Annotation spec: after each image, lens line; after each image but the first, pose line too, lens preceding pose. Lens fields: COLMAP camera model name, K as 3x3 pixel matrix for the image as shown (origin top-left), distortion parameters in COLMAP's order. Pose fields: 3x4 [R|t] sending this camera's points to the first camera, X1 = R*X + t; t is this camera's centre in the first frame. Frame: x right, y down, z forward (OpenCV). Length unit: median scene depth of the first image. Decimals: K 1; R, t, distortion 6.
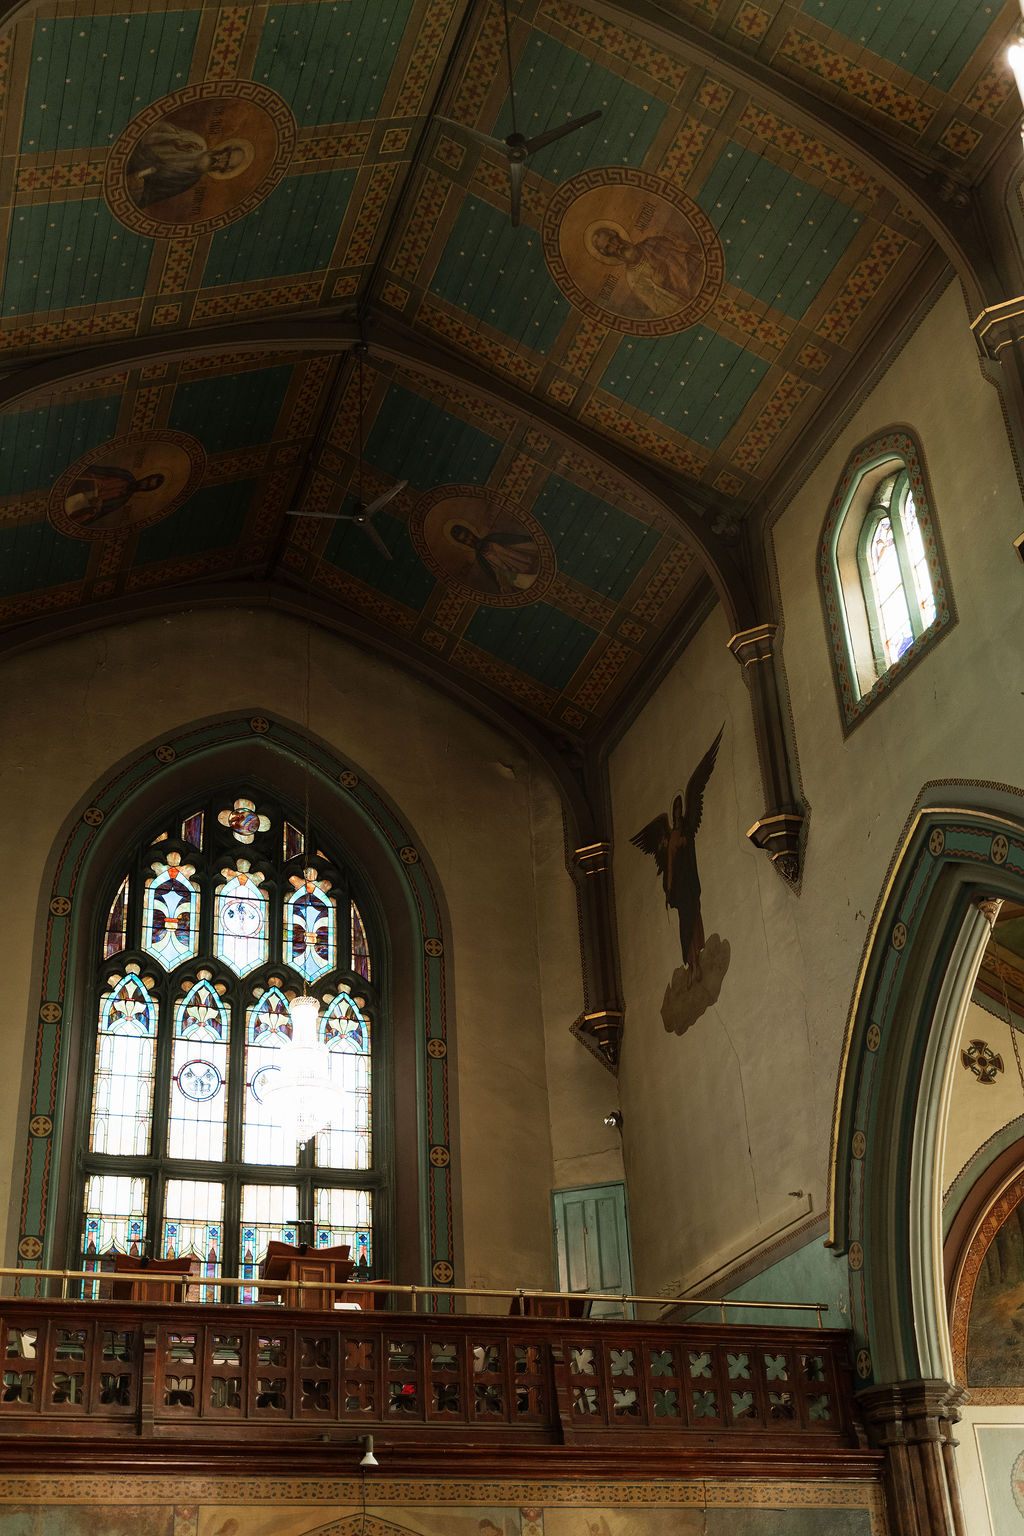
lens RADIAL K [[1788.3, 0, 514.7], [0, 1788.3, 771.9], [0, 0, 1]] dist [0.002625, 0.000000]
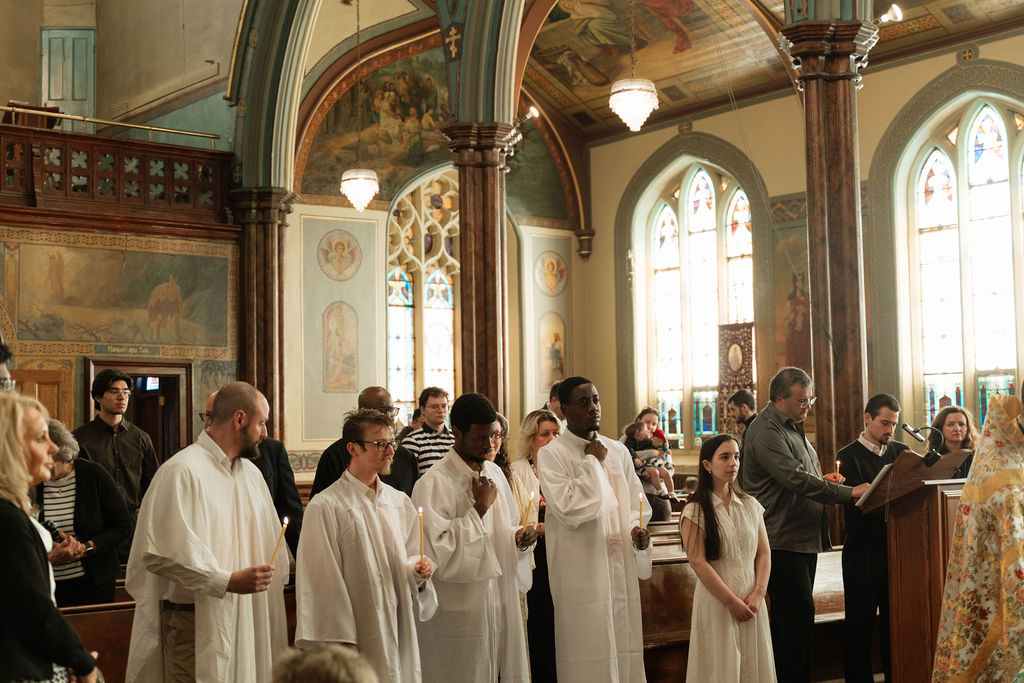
lens RADIAL K [[1465.7, 0, 512.7], [0, 1465.7, 342.6], [0, 0, 1]] dist [-0.009383, 0.000000]
pose [[0.940427, 0.055570, 0.335422, -0.003222], [-0.200513, 0.887373, 0.415167, -0.124289], [-0.274574, -0.457691, 0.845652, -0.233625]]
